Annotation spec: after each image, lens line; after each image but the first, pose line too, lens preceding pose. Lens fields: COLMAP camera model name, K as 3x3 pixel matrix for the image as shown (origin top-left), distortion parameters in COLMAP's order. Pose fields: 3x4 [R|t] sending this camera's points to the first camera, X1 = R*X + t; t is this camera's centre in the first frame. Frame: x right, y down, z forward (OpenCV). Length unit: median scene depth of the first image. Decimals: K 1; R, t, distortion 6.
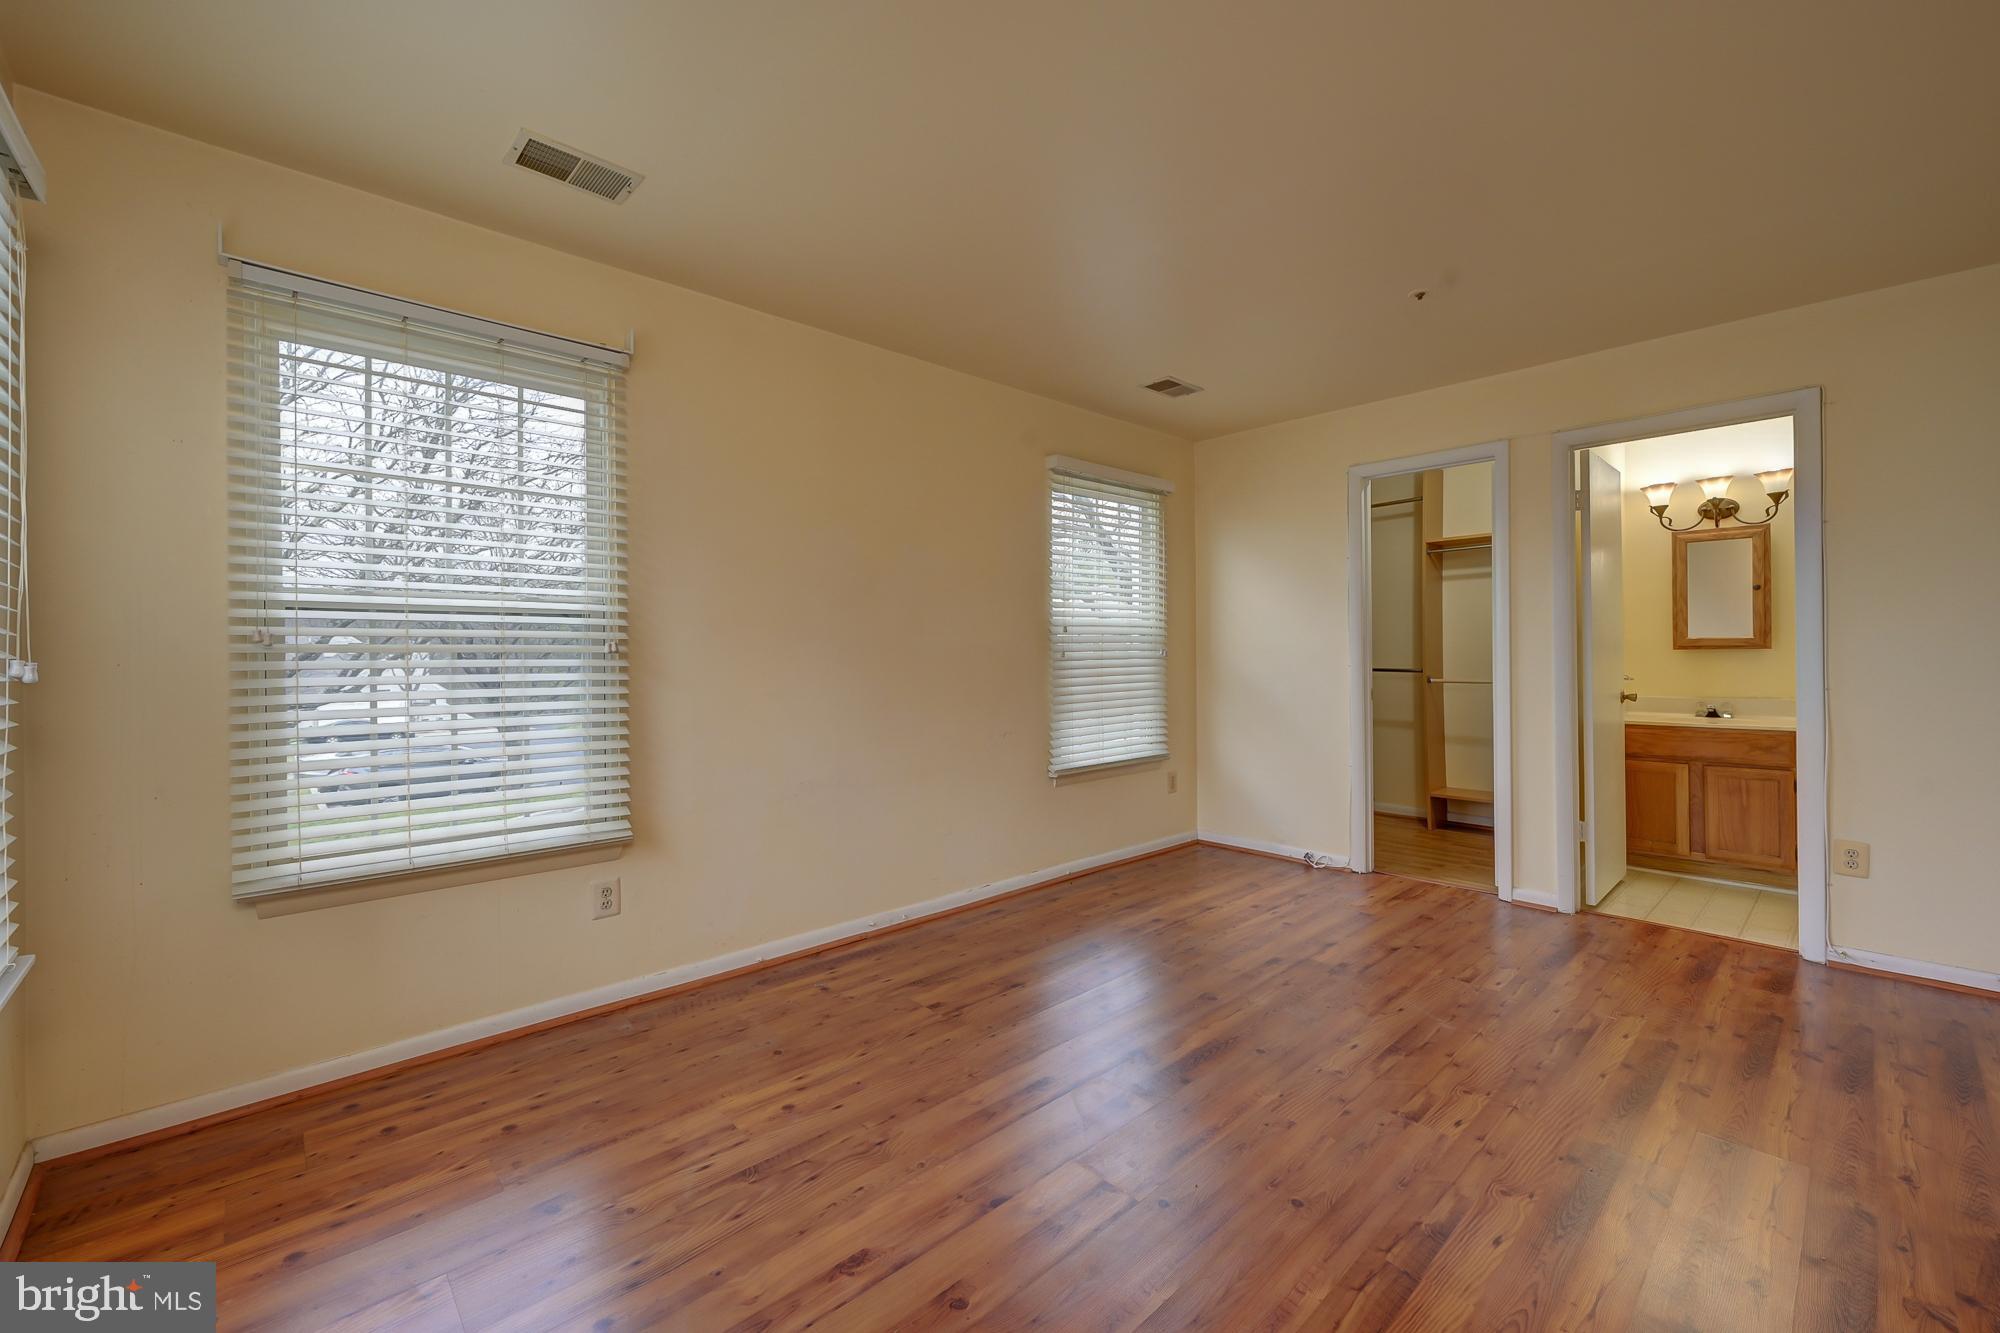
lens RADIAL K [[809.0, 0, 1010.2], [0, 809.0, 661.2], [0, 0, 1]] dist [-0.000131, 0.000294]
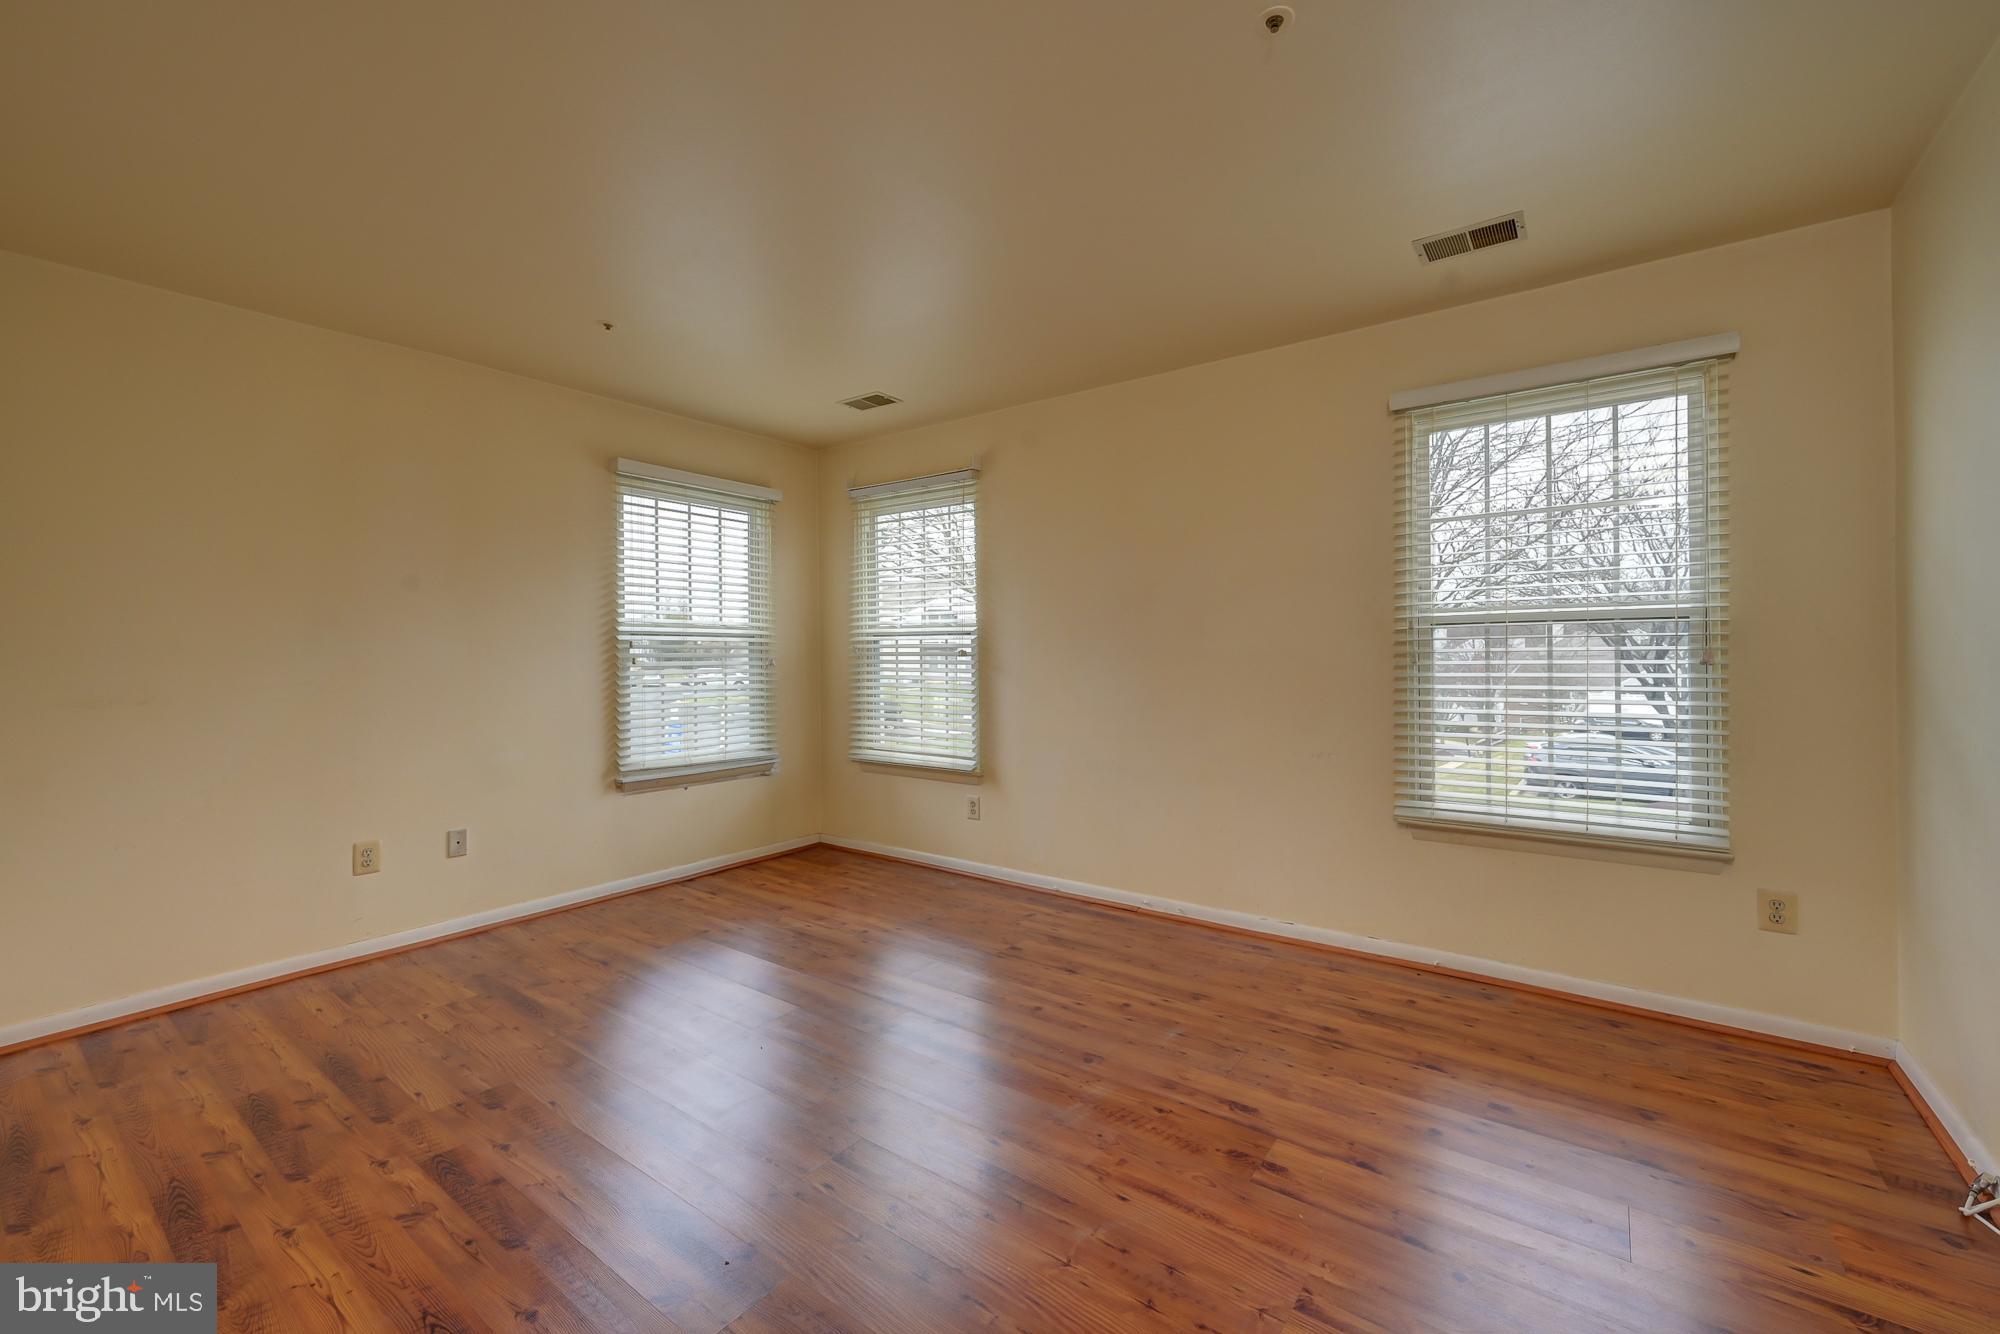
lens RADIAL K [[809.0, 0, 1010.2], [0, 809.0, 661.7], [0, 0, 1]] dist [-0.000131, 0.000294]
pose [[0.183091, 0.013196, -0.983007, 1.079641], [-0.007550, 0.999899, 0.012017, -0.018646], [0.983067, 0.005221, 0.183172, 0.758234]]
